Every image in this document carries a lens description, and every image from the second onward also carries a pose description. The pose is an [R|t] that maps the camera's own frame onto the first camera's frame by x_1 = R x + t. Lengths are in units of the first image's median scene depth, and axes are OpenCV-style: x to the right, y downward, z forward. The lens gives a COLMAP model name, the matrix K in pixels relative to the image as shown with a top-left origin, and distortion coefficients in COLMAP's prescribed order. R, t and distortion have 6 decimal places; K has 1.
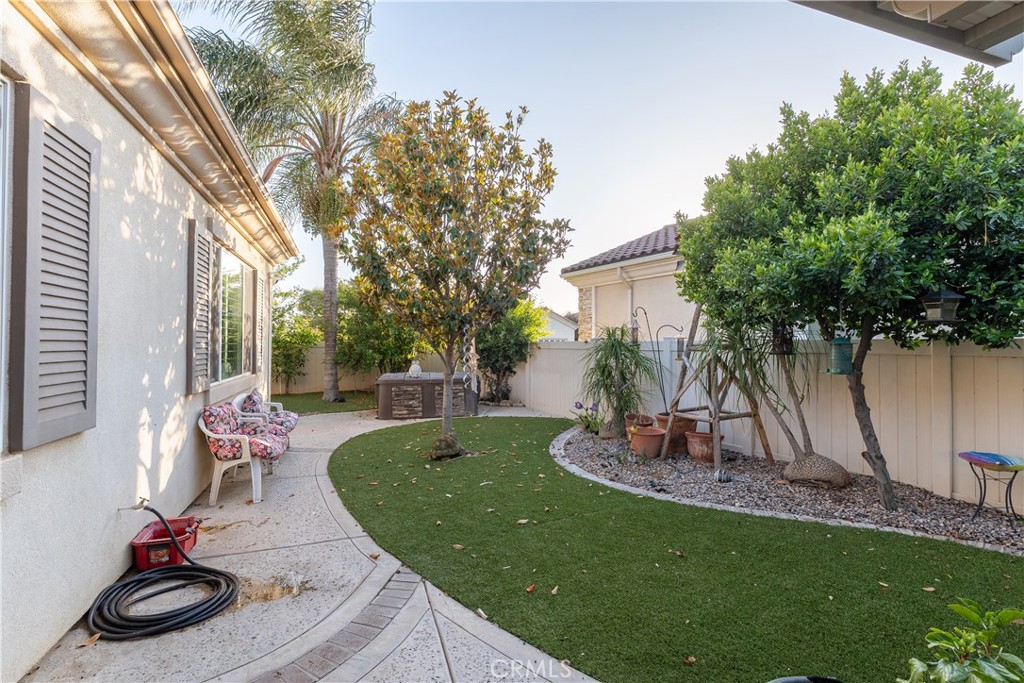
lens RADIAL K [[484.2, 0, 511.5], [0, 484.2, 344.4], [0, 0, 1]] dist [0.001859, -0.000271]
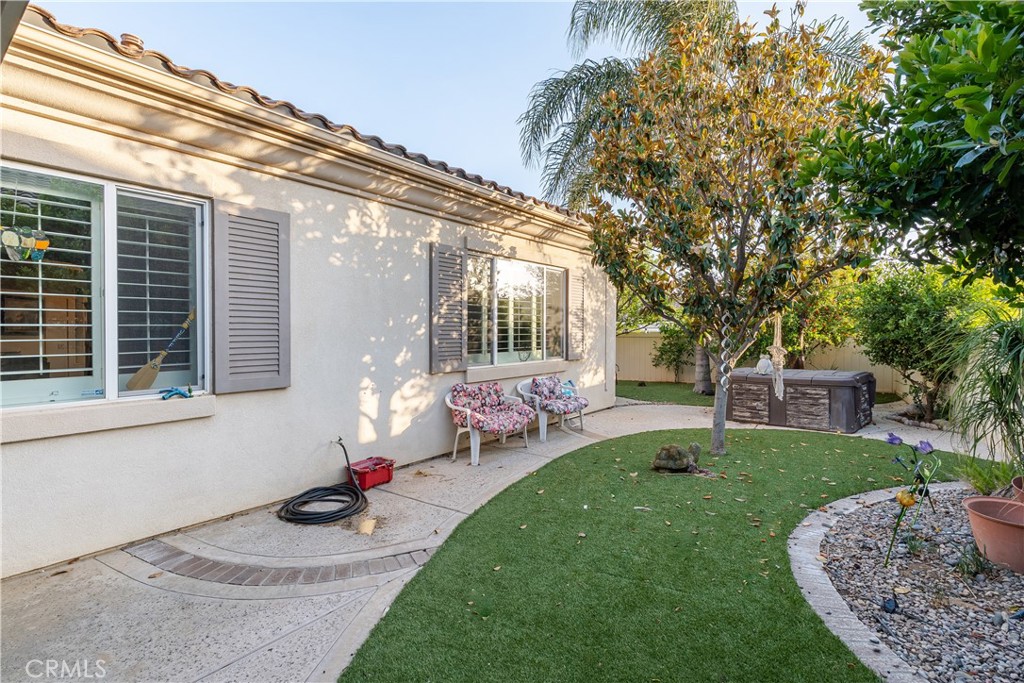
lens RADIAL K [[484.2, 0, 506.7], [0, 484.2, 333.7], [0, 0, 1]] dist [0.001859, -0.000271]
pose [[0.550832, -0.002161, -0.834613, 0.598547], [0.002526, 0.999996, -0.000923, -0.002323], [0.834612, -0.001600, 0.550836, 0.450573]]
